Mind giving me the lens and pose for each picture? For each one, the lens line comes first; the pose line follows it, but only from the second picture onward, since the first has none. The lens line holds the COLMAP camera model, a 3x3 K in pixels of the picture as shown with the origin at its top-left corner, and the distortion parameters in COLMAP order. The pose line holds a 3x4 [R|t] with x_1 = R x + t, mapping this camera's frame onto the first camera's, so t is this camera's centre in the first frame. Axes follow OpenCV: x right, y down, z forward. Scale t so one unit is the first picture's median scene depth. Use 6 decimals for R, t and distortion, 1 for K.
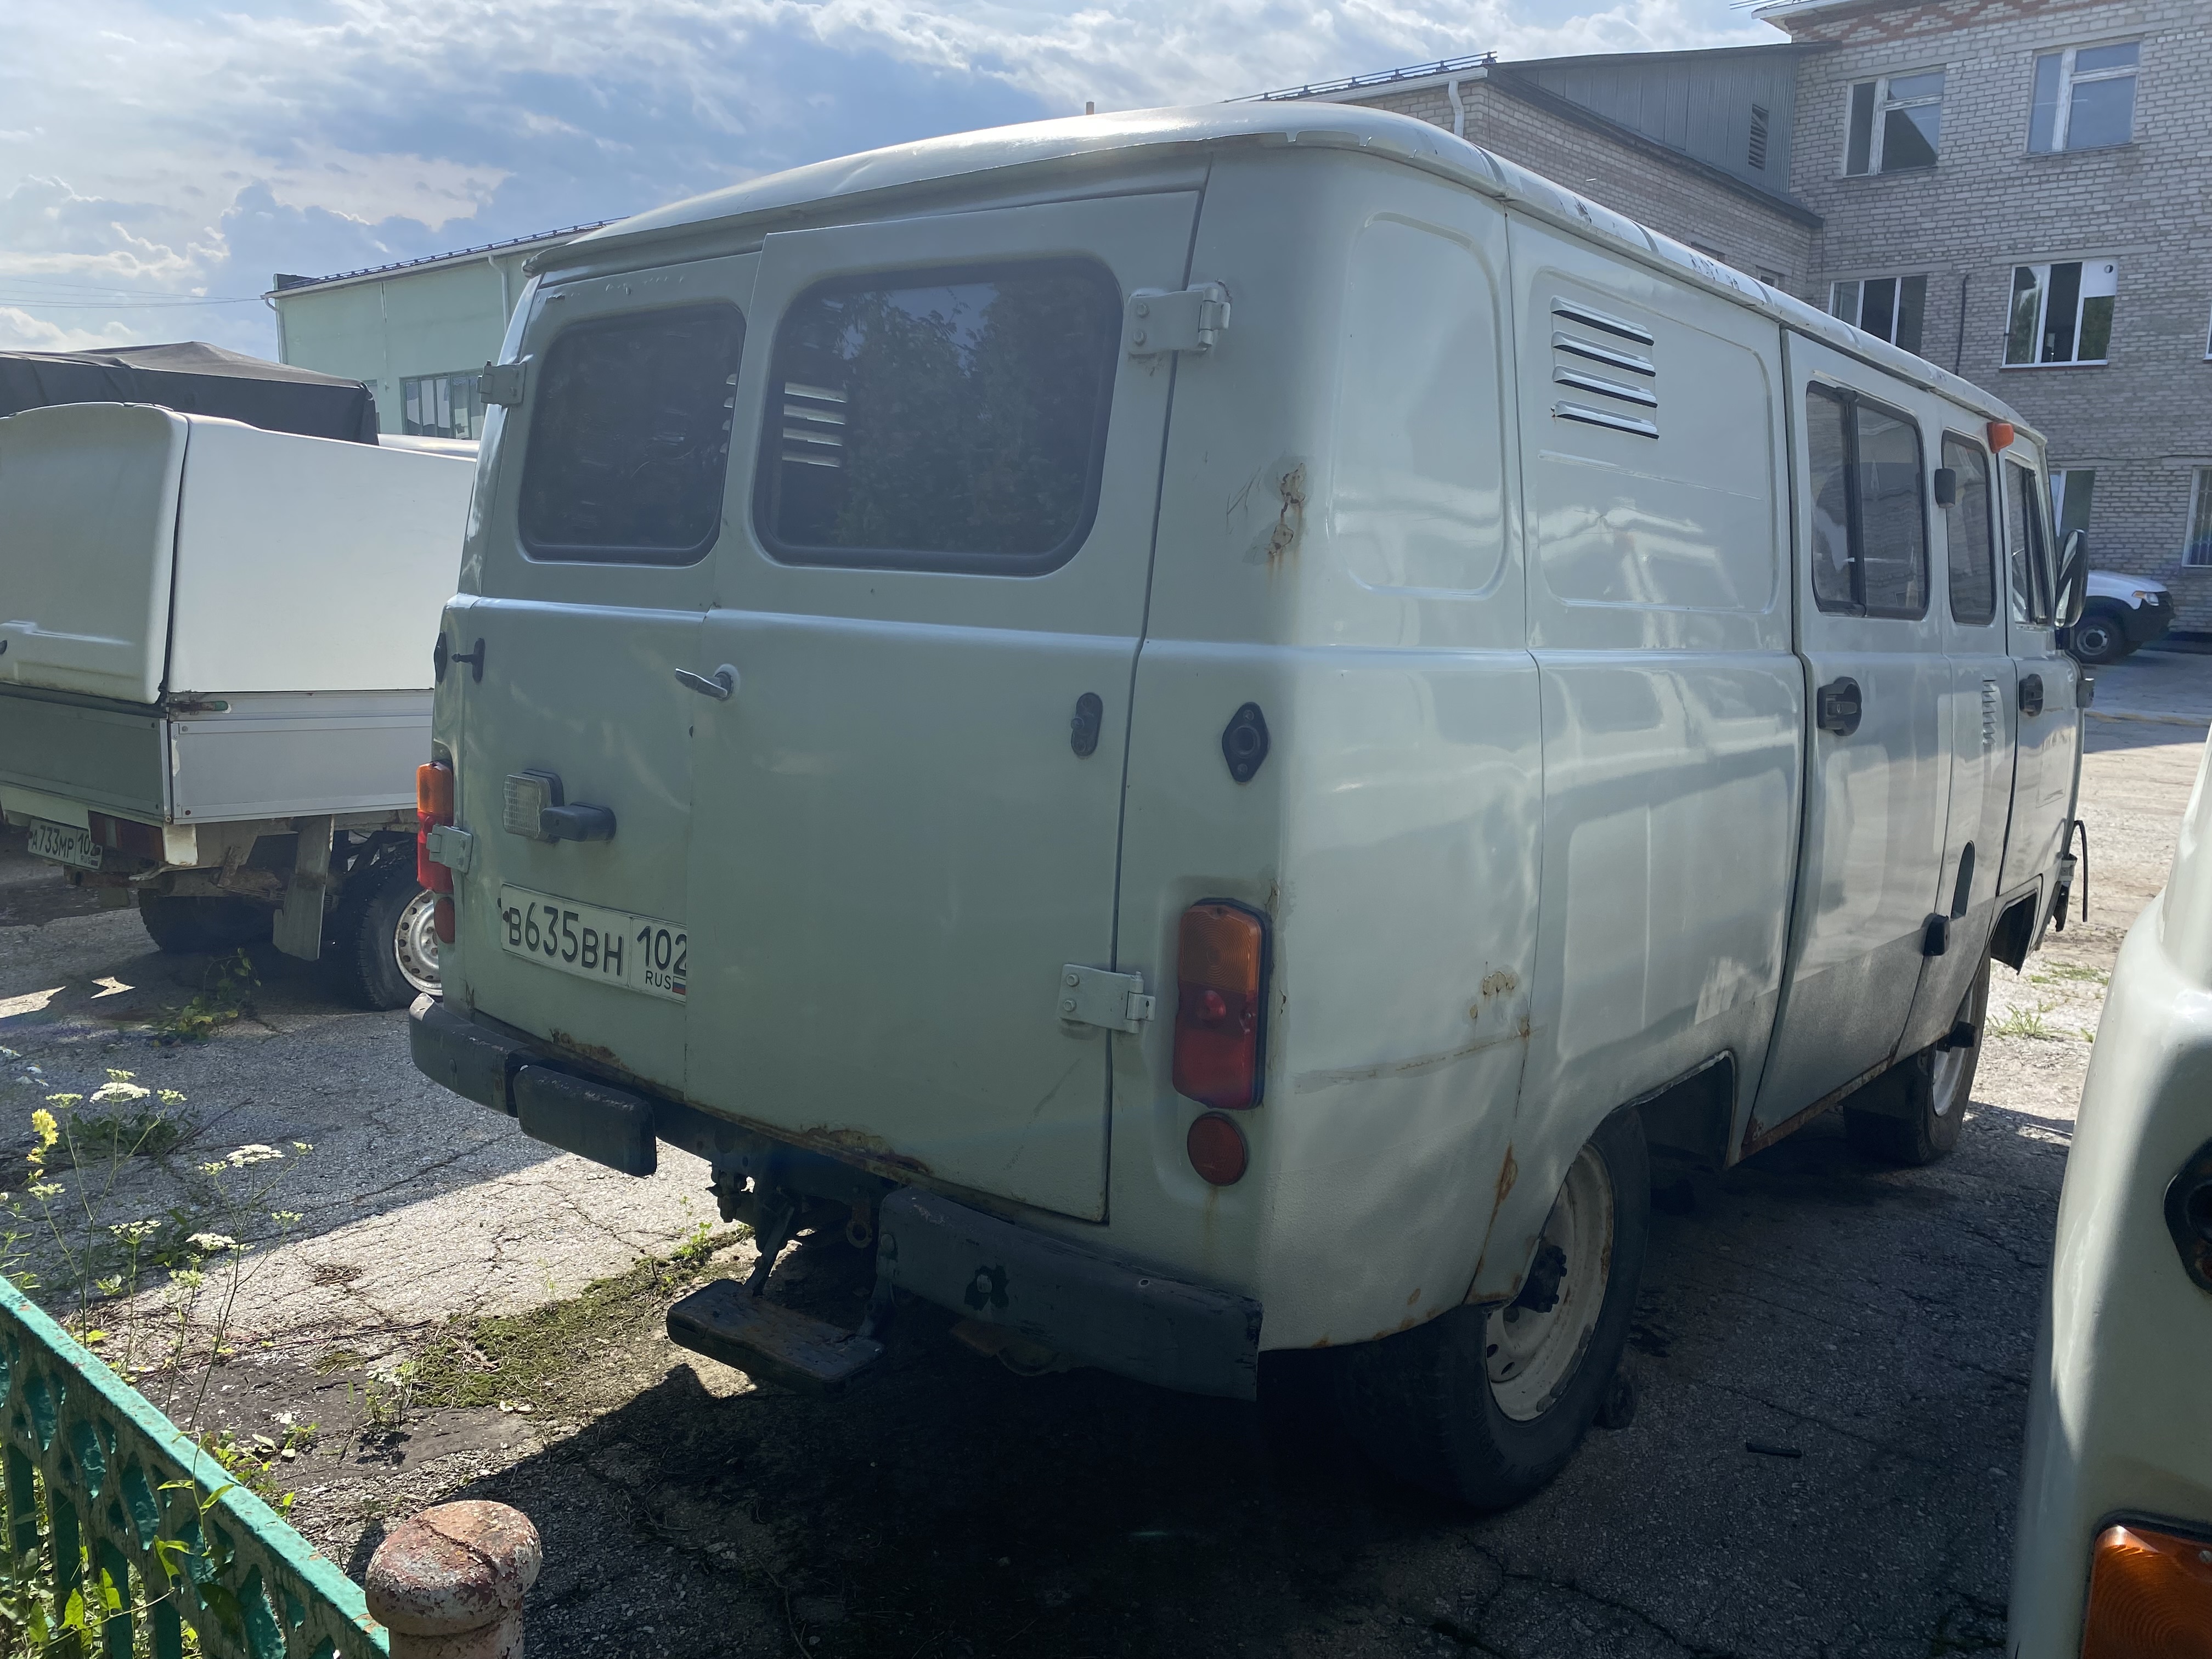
lens RADIAL K [[1708.0, 0, 1106.6], [0, 1708.0, 839.7], [0, 0, 1]] dist [0.026402, -0.024875]
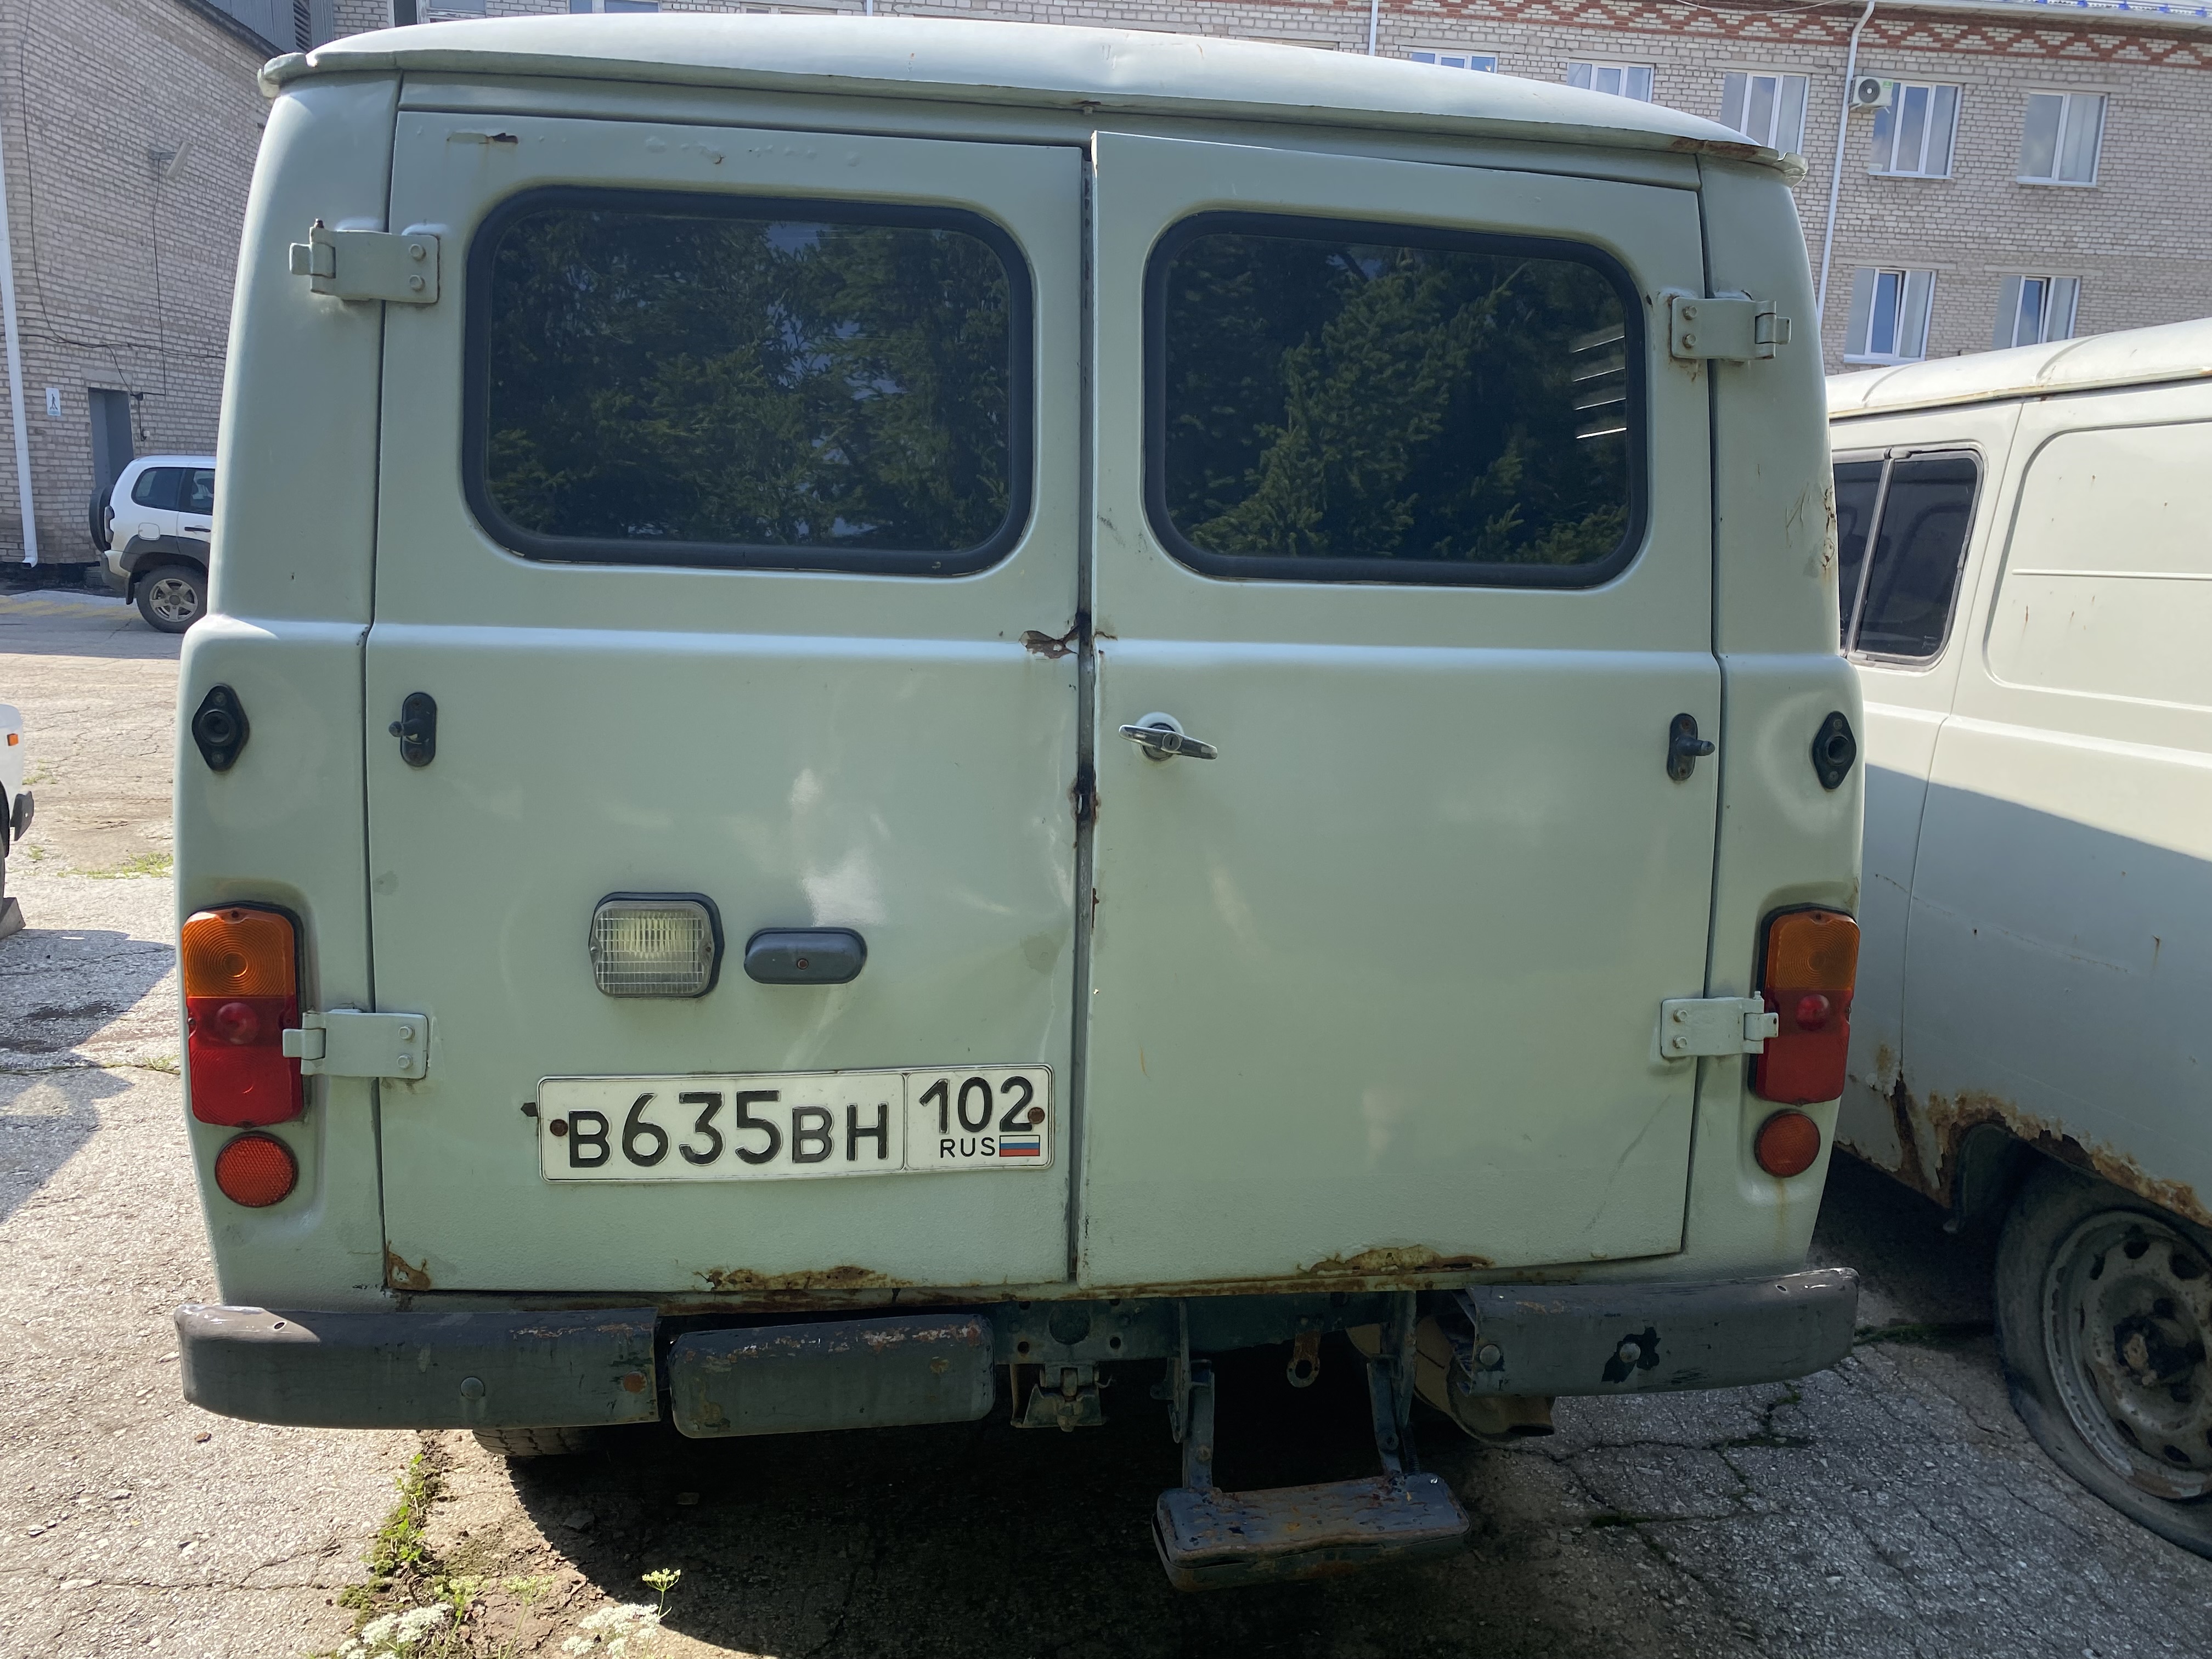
lens RADIAL K [[1708.0, 0, 1112.2], [0, 1708.0, 830.2], [0, 0, 1]] dist [0.026402, -0.024875]
pose [[0.661795, -0.135721, 0.737297, -0.739149], [0.101229, 0.990647, 0.091495, -0.111794], [-0.742819, 0.014085, 0.669344, 0.470036]]
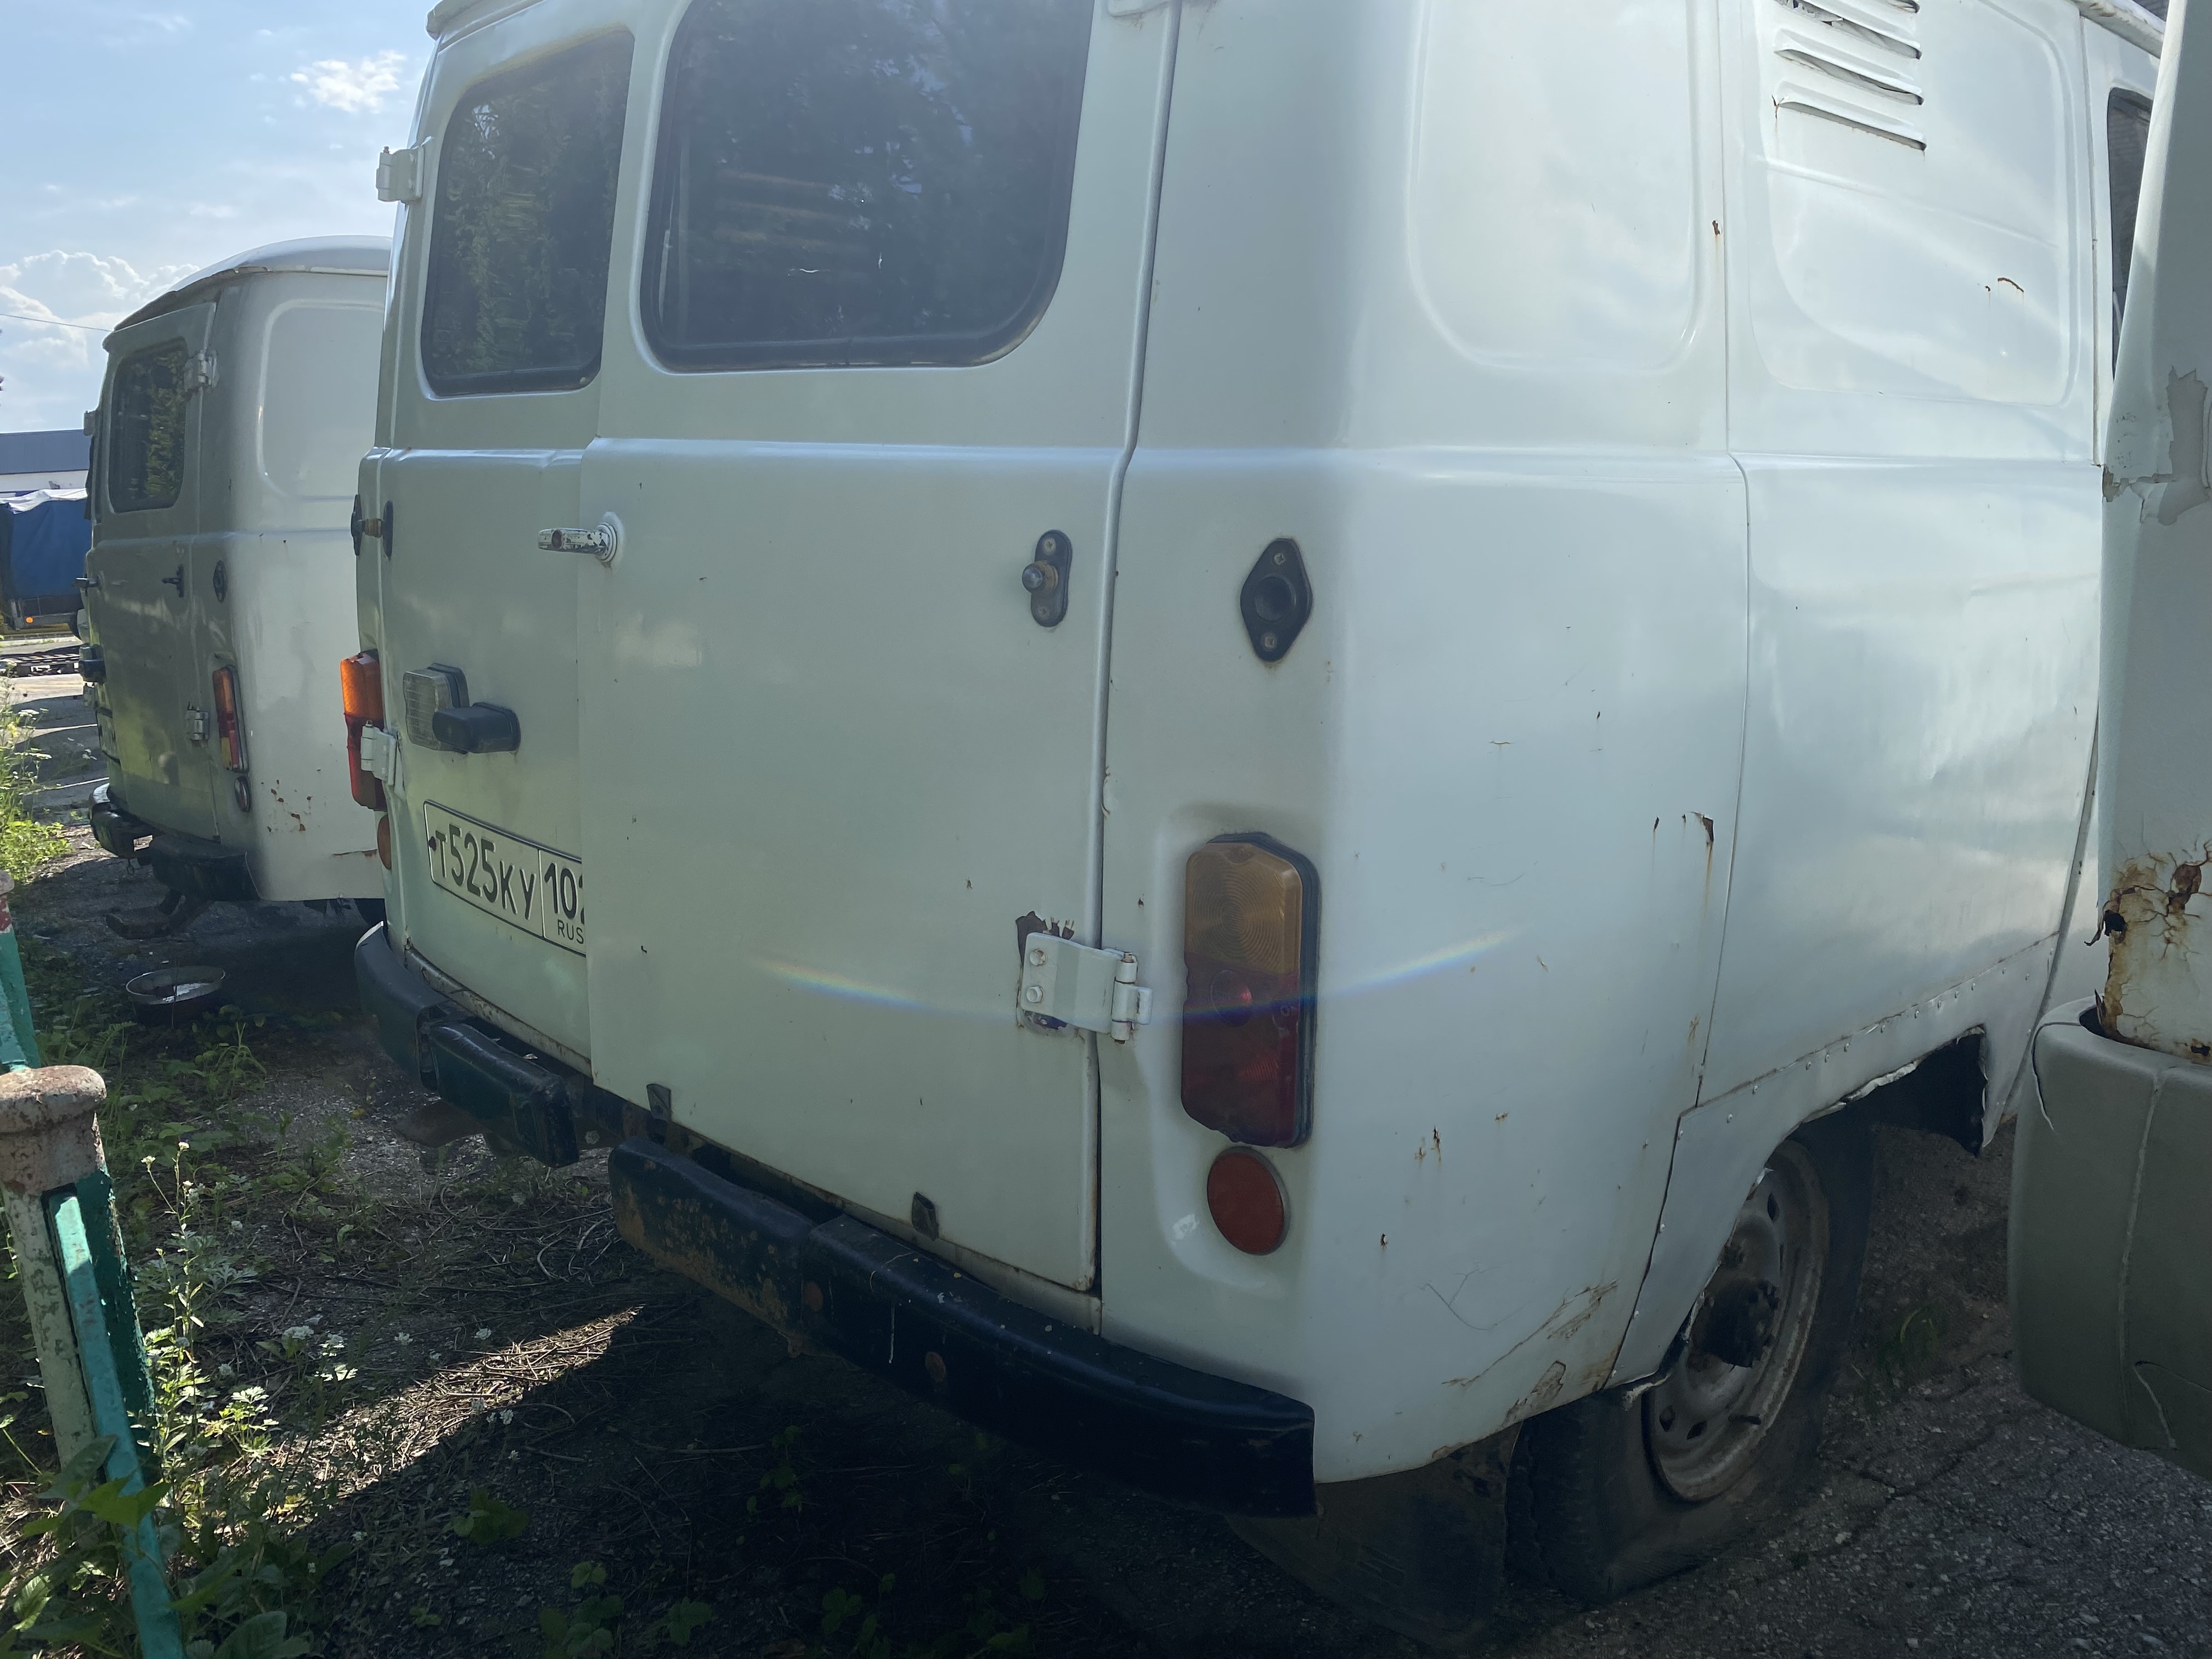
lens RADIAL K [[1708.0, 0, 1123.2], [0, 1708.0, 854.3], [0, 0, 1]] dist [0.026402, -0.024875]
pose [[0.995378, -0.003964, -0.095949, 0.064815], [0.010541, 0.997620, 0.068138, -0.003592], [0.095451, -0.068834, 0.993051, 0.254312]]
